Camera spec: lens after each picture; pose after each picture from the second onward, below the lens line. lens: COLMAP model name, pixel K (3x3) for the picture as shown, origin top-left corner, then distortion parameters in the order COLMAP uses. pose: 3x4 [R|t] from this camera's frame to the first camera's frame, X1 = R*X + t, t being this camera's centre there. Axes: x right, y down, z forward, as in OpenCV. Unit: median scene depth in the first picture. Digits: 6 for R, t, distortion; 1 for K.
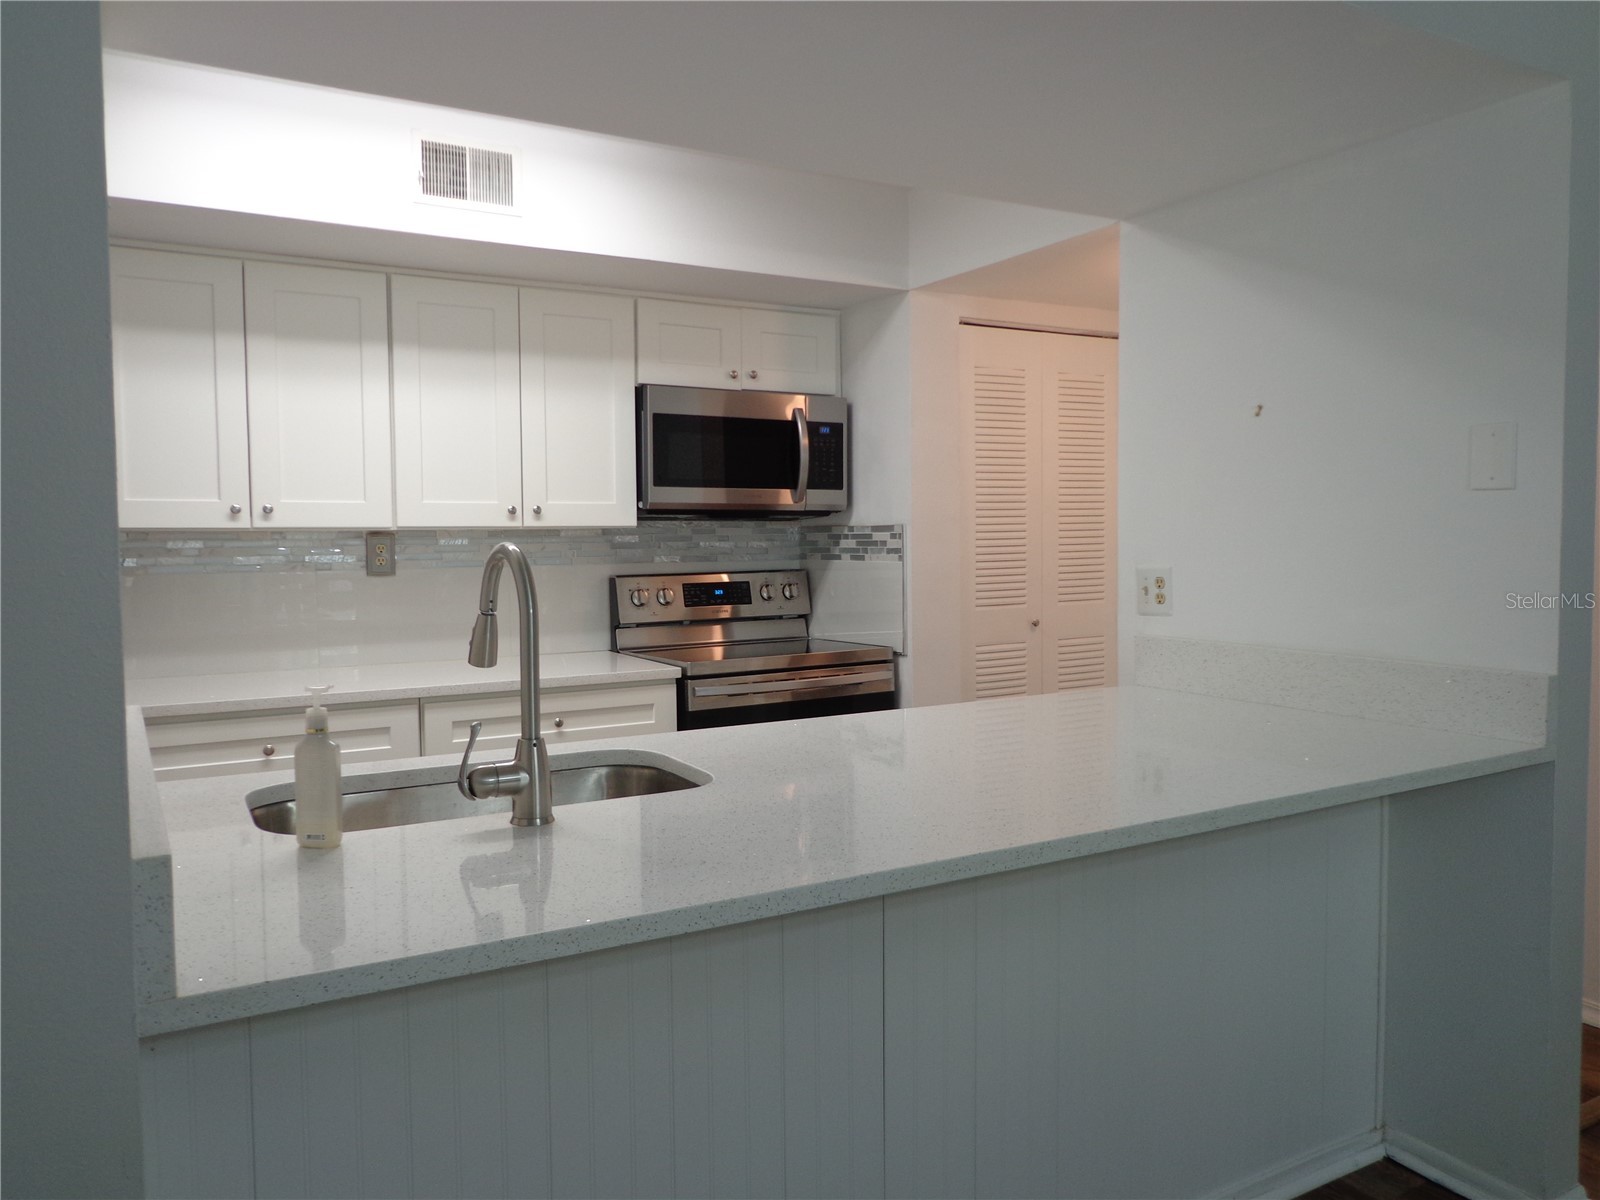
lens RADIAL K [[1168.6, 0, 797.3], [0, 1168.6, 603.5], [0, 0, 1]] dist [-0.010838, 0.005633]
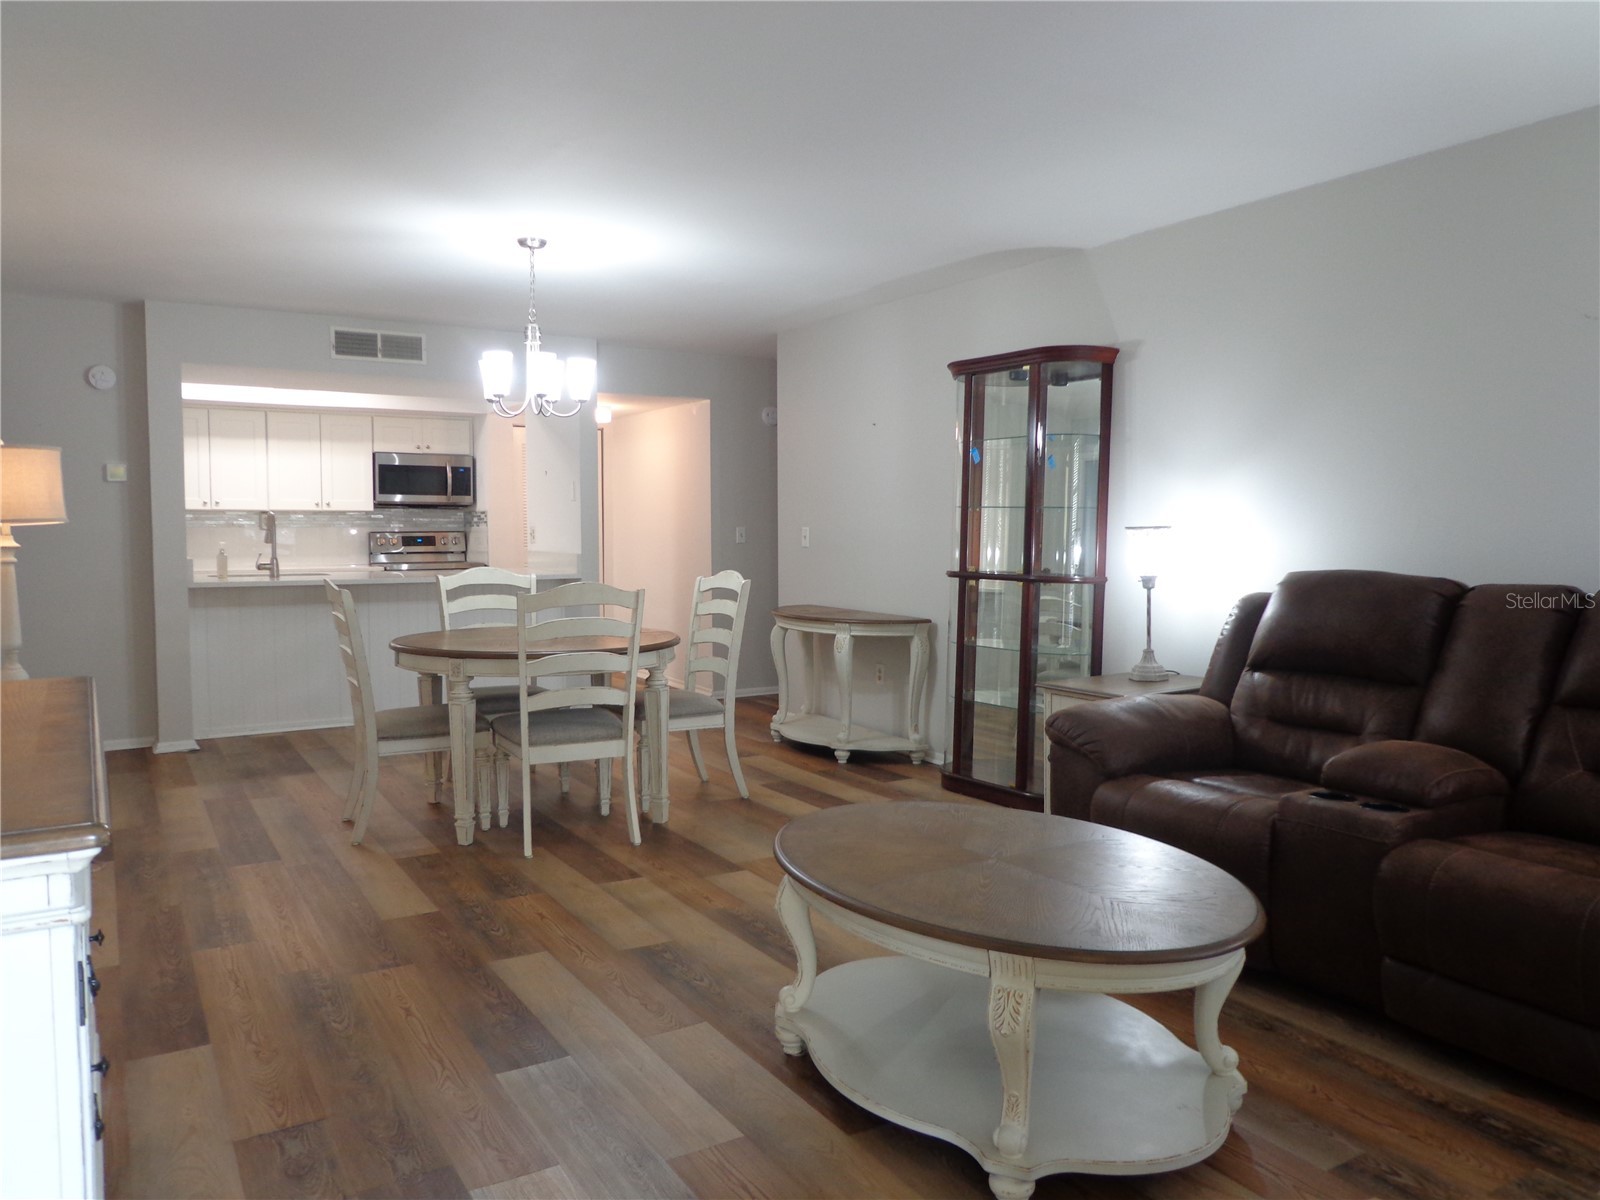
lens RADIAL K [[1168.6, 0, 801.4], [0, 1168.6, 607.0], [0, 0, 1]] dist [-0.010838, 0.005633]
pose [[0.999717, 0.007759, 0.022482, 0.690873], [-0.007953, 0.999932, 0.008543, 0.104840], [-0.022415, -0.008720, 0.999711, -1.424937]]
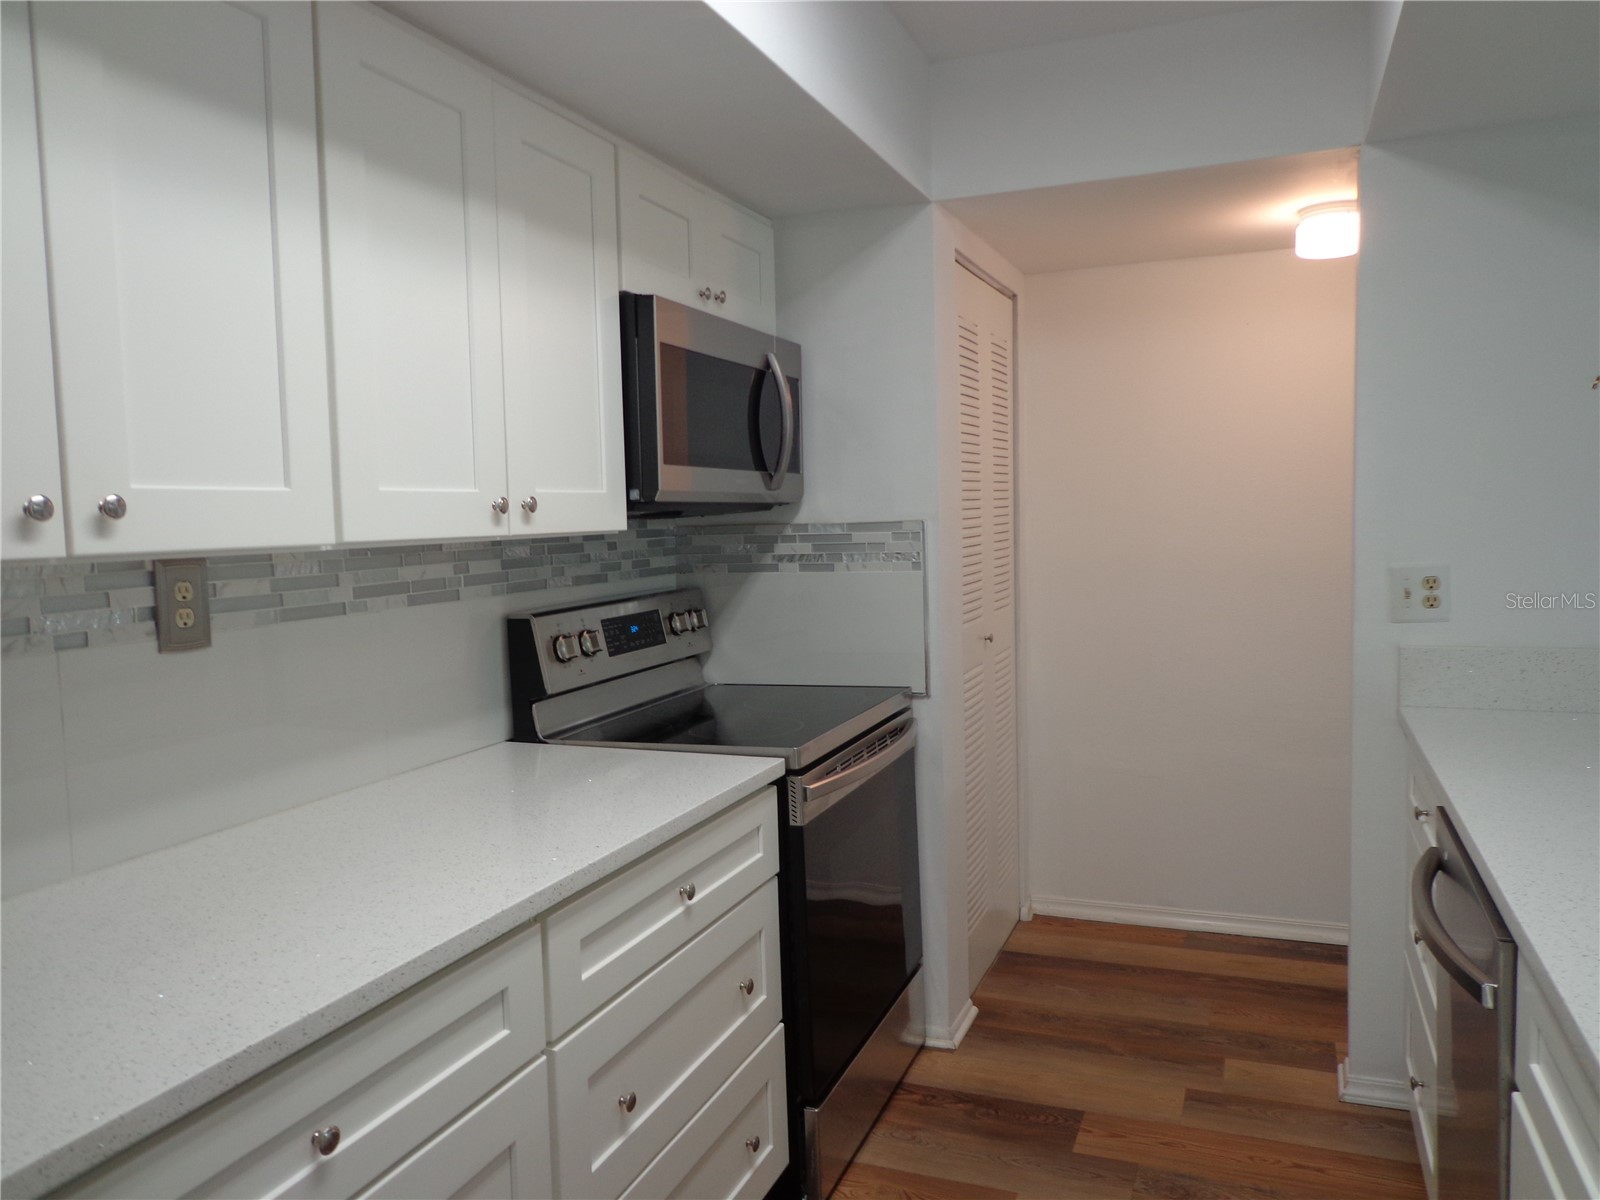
lens RADIAL K [[1168.6, 0, 793.3], [0, 1168.6, 602.1], [0, 0, 1]] dist [-0.010838, 0.005633]
pose [[0.790474, -0.059774, 0.609572, -0.434355], [0.057188, 0.998082, 0.023711, -0.038674], [-0.609820, 0.016118, 0.792376, 0.472554]]
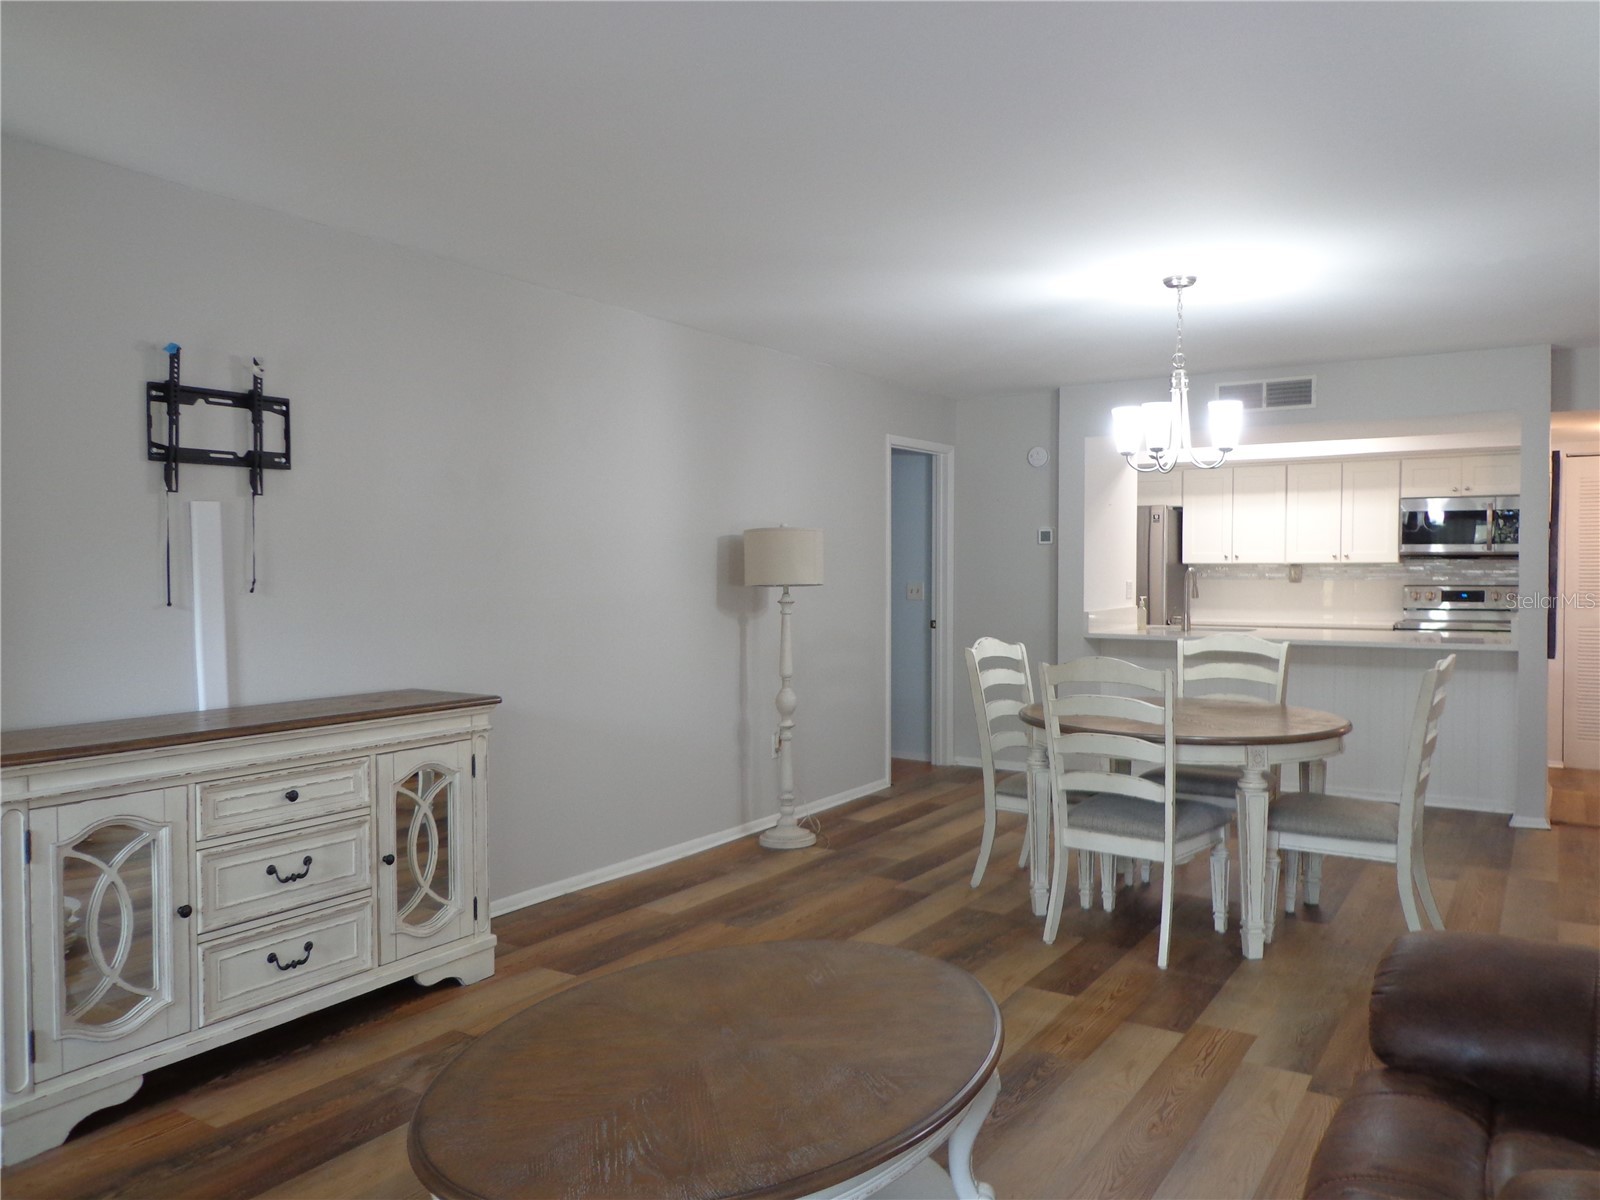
lens RADIAL K [[1168.6, 0, 800.4], [0, 1168.6, 600.7], [0, 0, 1]] dist [-0.010838, 0.005633]
pose [[0.454080, 0.032143, -0.890381, 1.299773], [-0.054663, 0.998471, 0.008168, 0.048847], [0.889282, 0.044962, 0.455143, -0.988661]]
